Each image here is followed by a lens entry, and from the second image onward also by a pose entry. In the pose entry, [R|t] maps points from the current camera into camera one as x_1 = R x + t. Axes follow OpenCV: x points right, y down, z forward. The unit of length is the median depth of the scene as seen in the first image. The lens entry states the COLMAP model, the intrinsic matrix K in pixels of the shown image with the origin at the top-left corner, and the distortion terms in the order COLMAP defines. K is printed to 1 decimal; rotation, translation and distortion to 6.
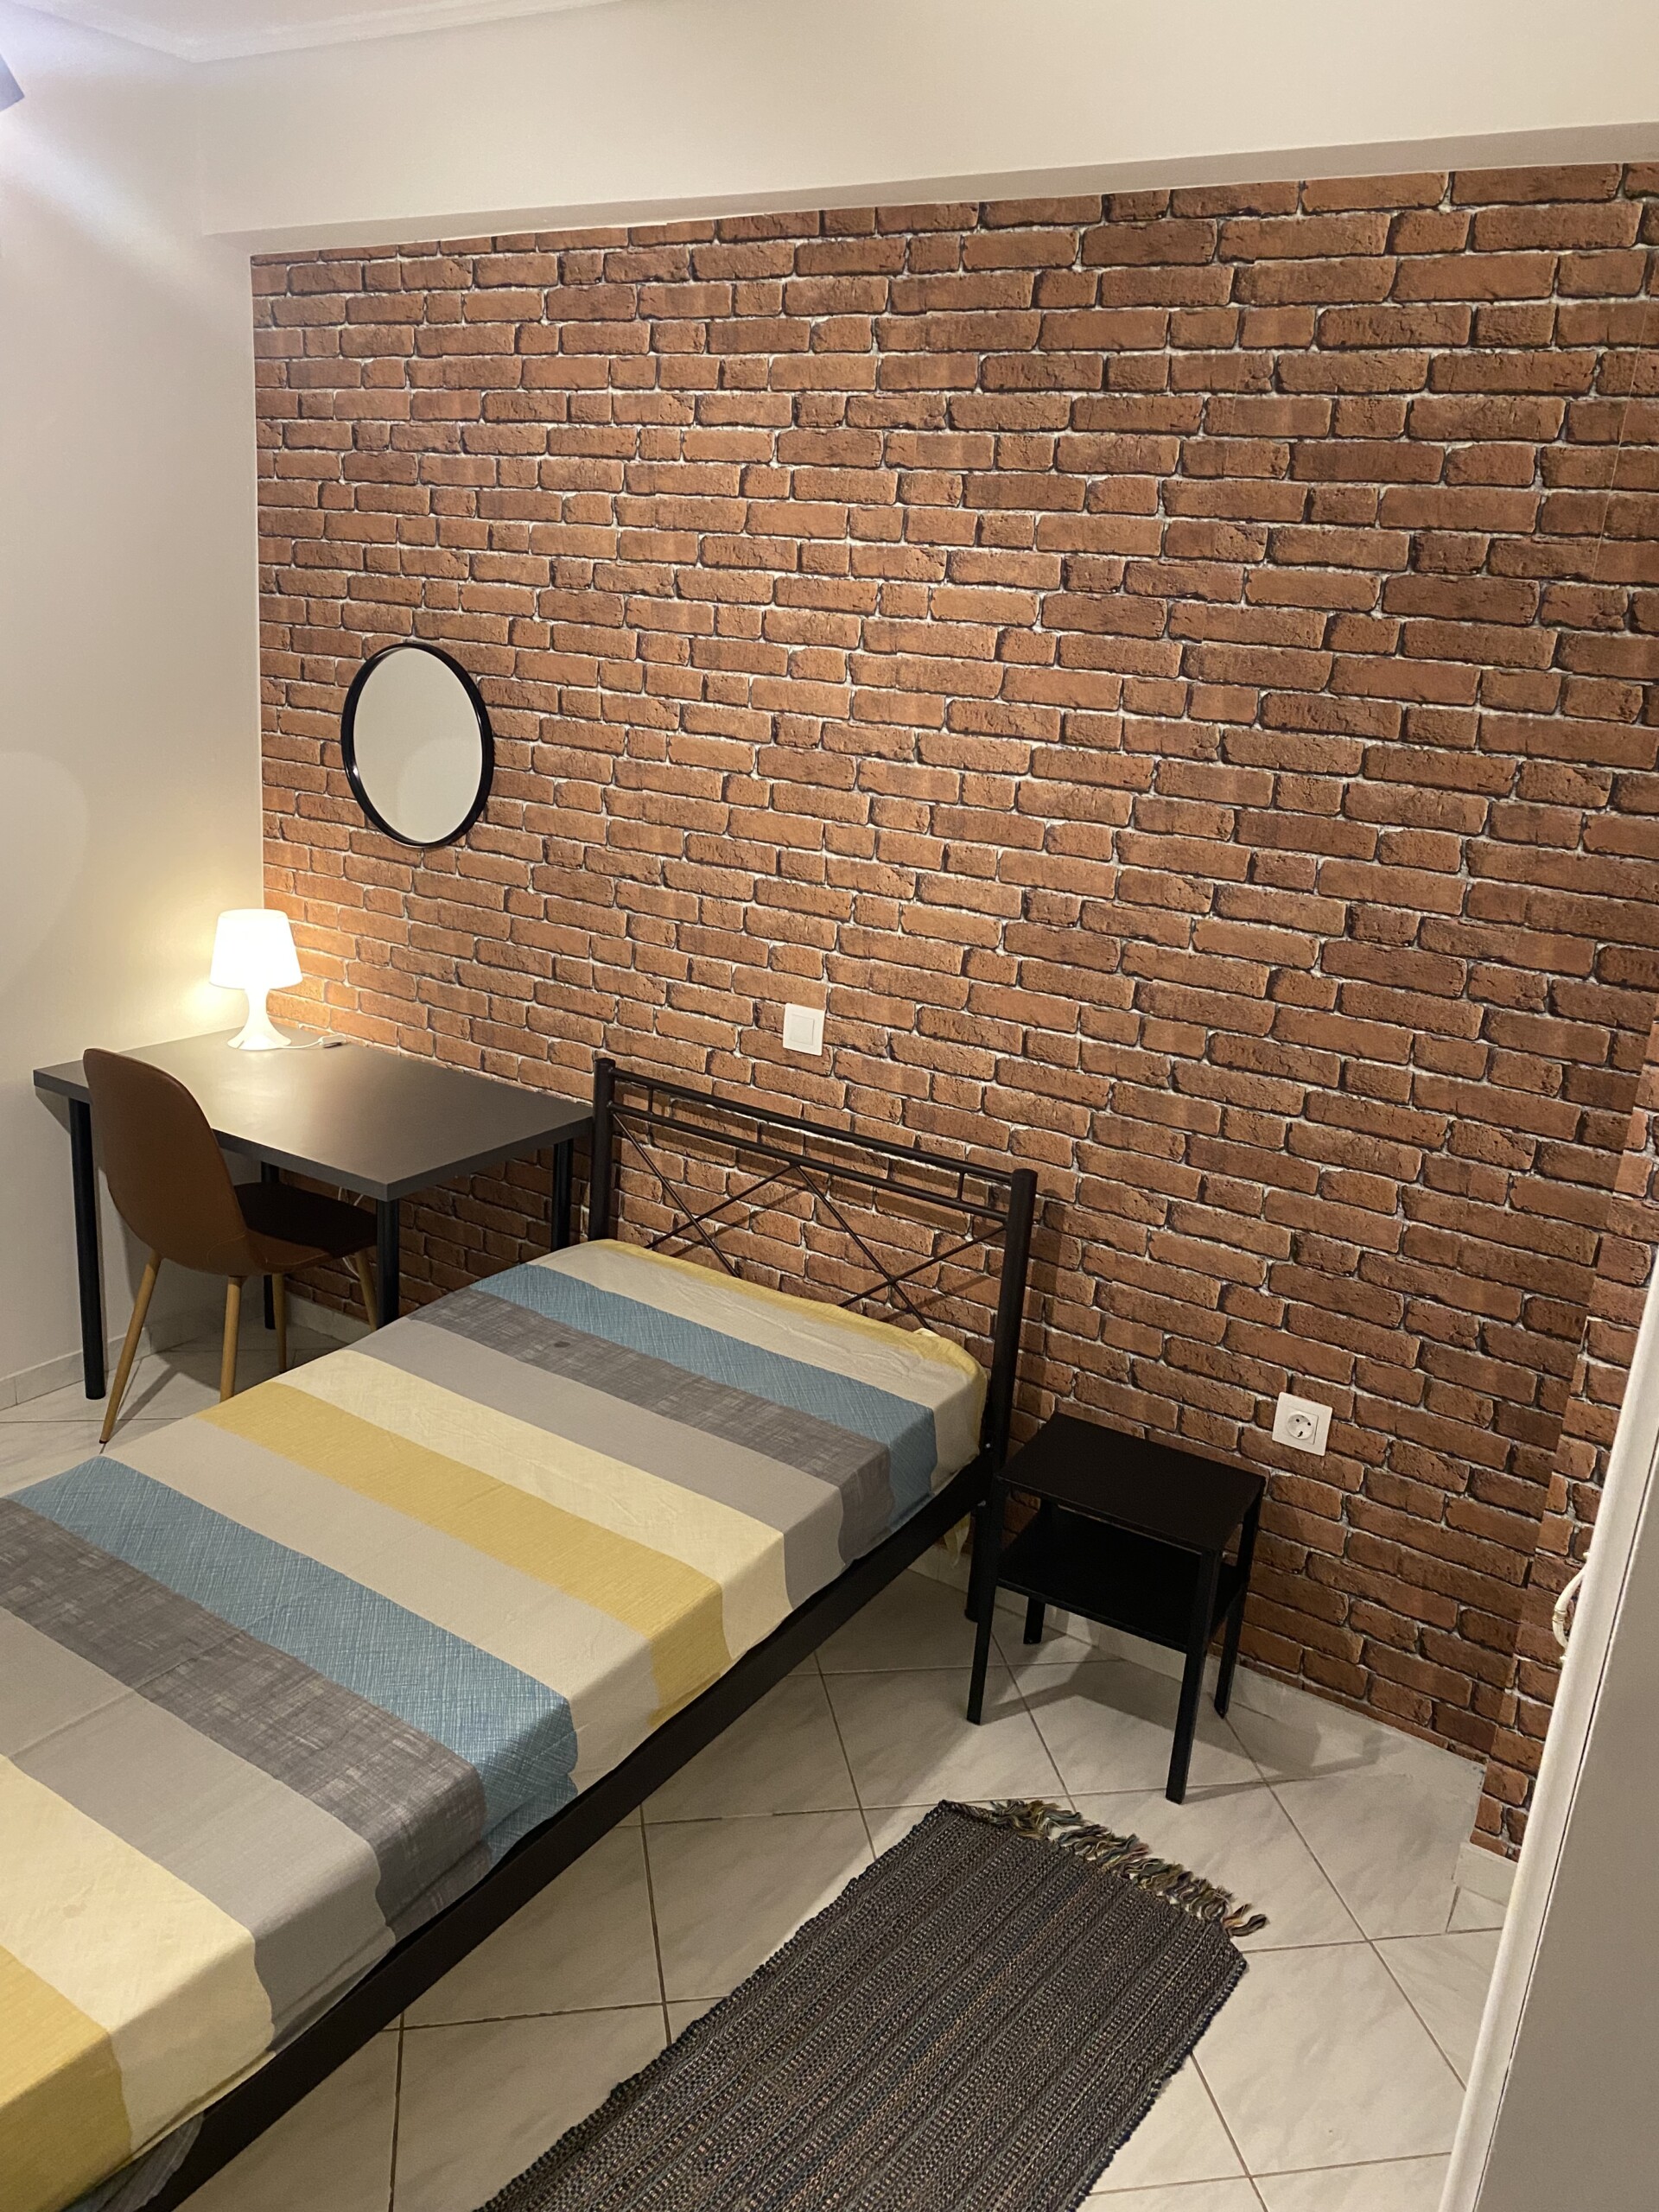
lens RADIAL K [[1772.9, 0, 808.7], [0, 1772.9, 1099.7], [0, 0, 1]] dist [0.039114, -0.055634]
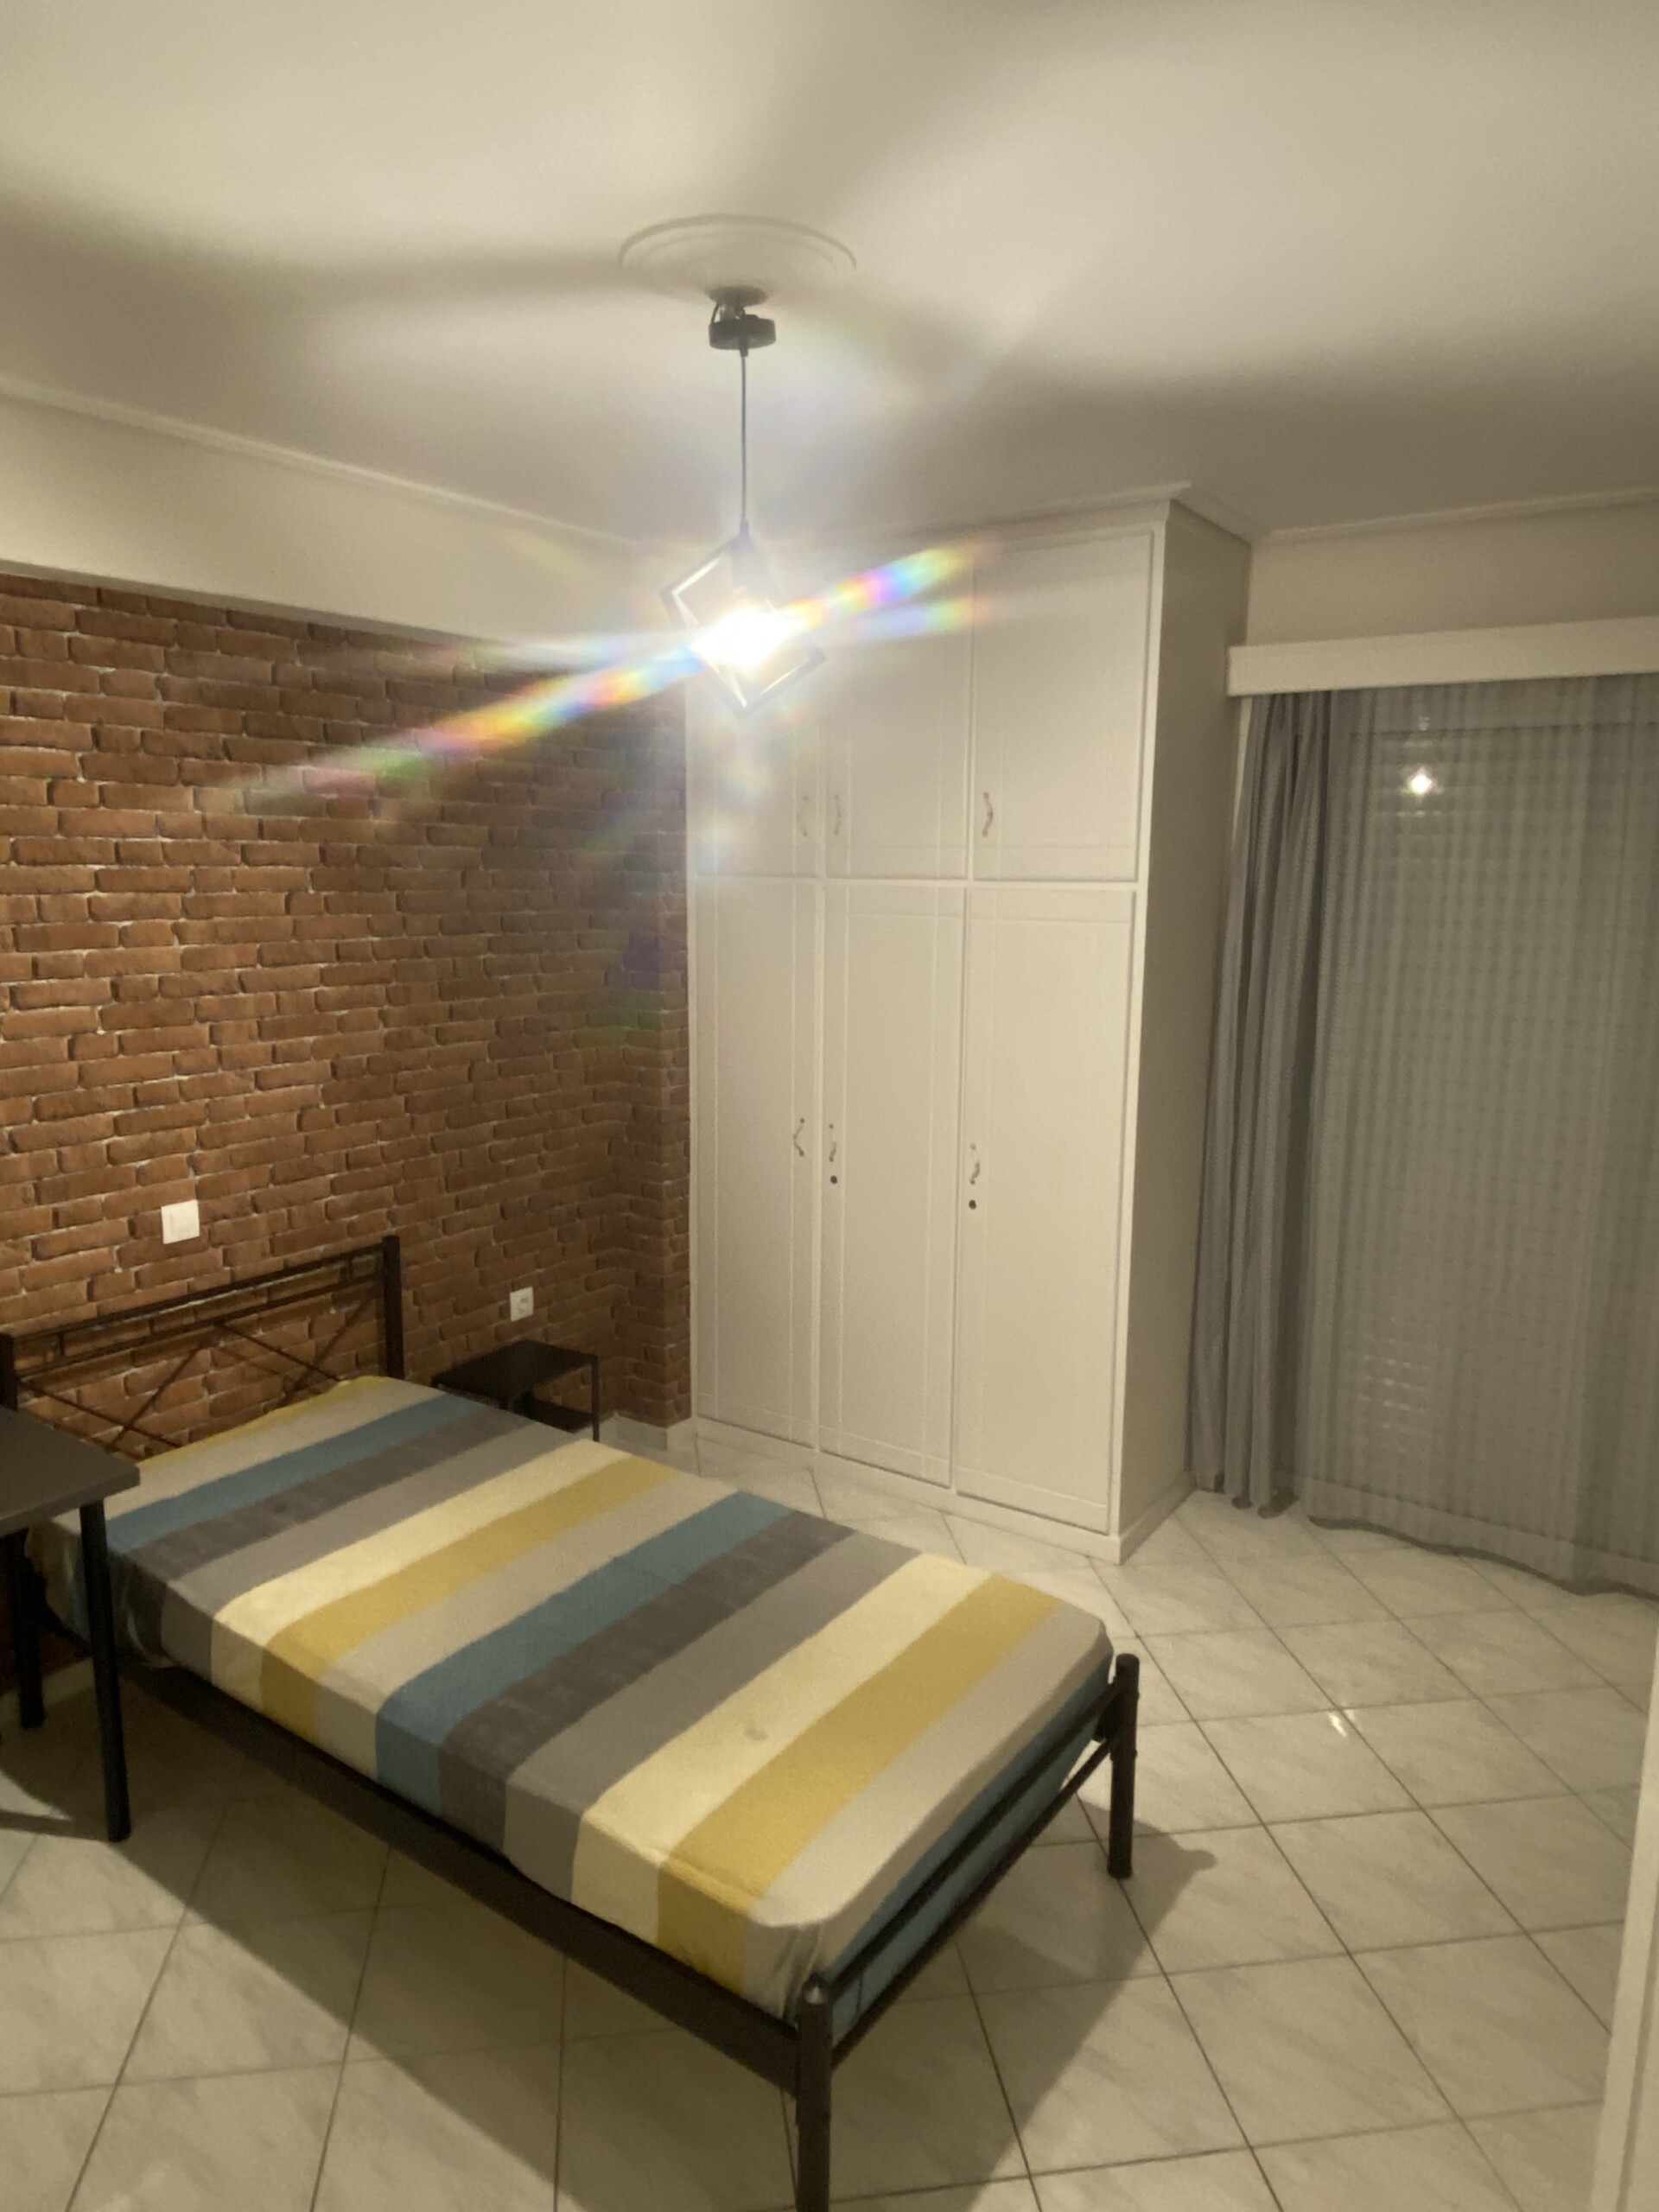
lens RADIAL K [[1435.1, 0, 822.2], [0, 1435.1, 1102.4], [0, 0, 1]] dist [0.098319, -0.000389]
pose [[0.024234, -0.236382, 0.971358, -1.086042], [0.278499, 0.934775, 0.220531, -0.245995], [-0.960131, 0.265178, 0.088485, 0.519589]]
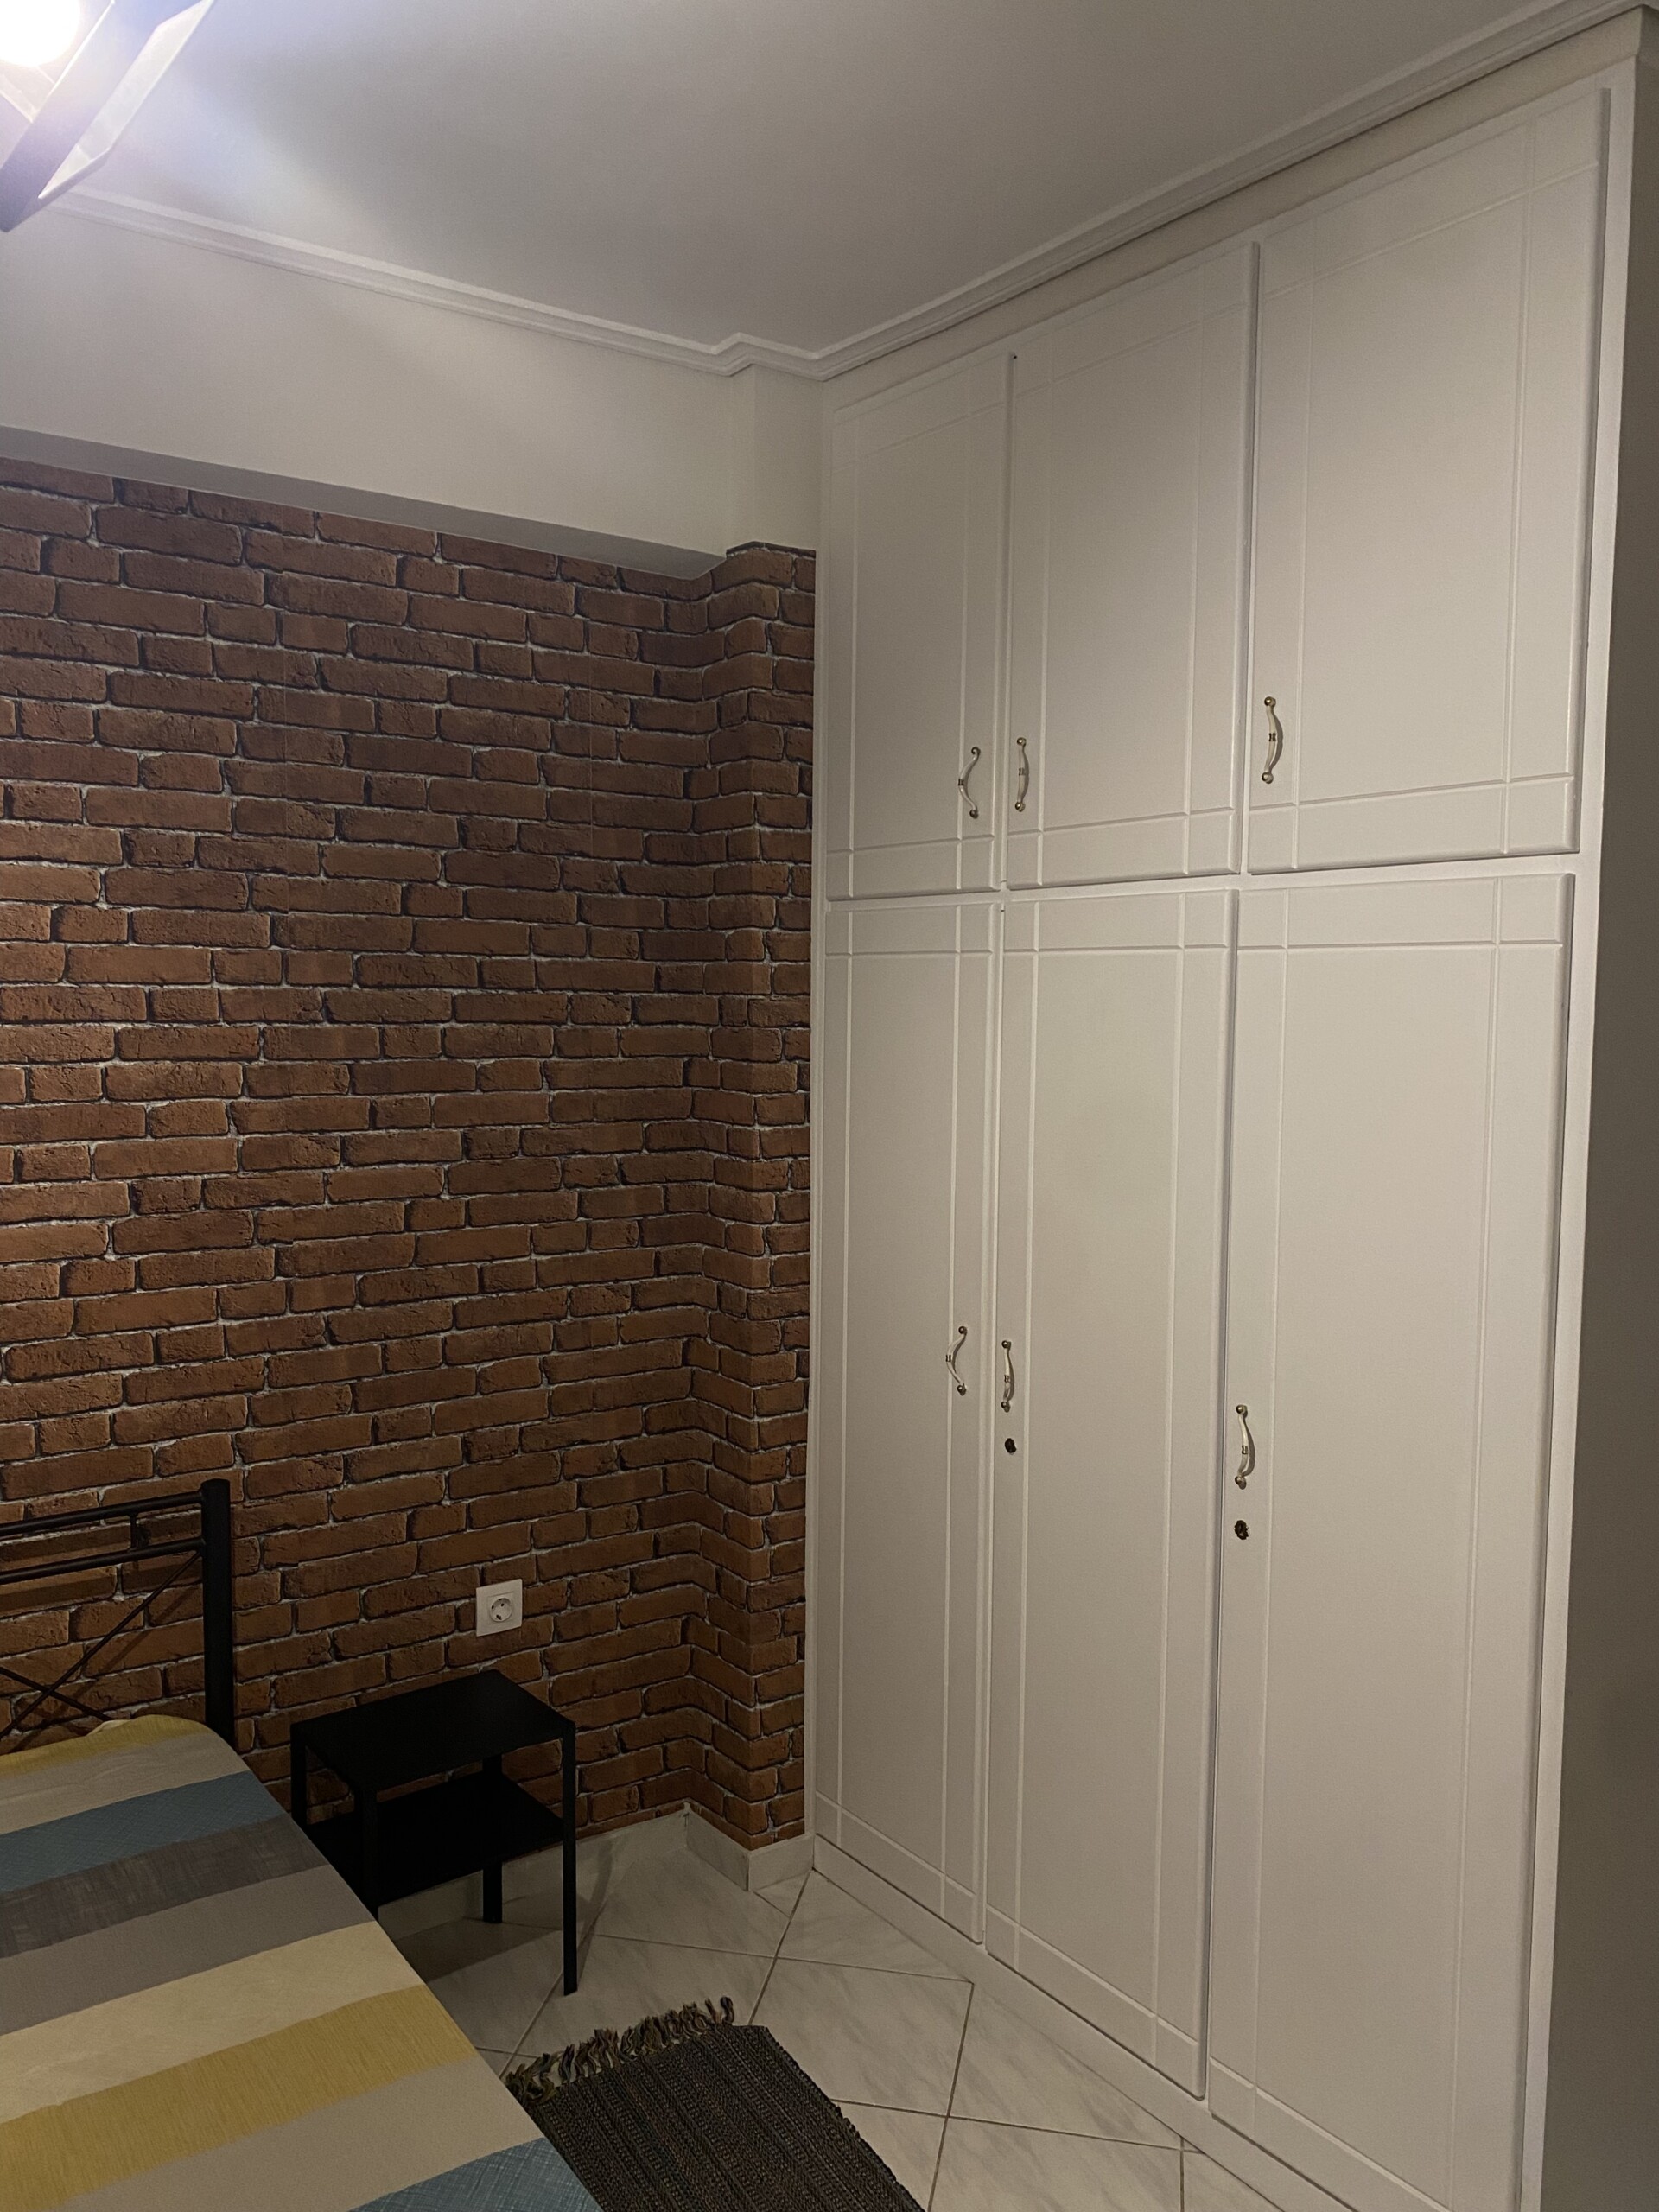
lens RADIAL K [[1677.0, 0, 828.1], [0, 1677.0, 1122.7], [0, 0, 1]] dist [0.023135, -0.032424]
pose [[0.347434, -0.128644, 0.928838, -0.565433], [0.283536, 0.958590, 0.026707, -0.071533], [-0.893810, 0.254080, 0.369522, 0.363833]]
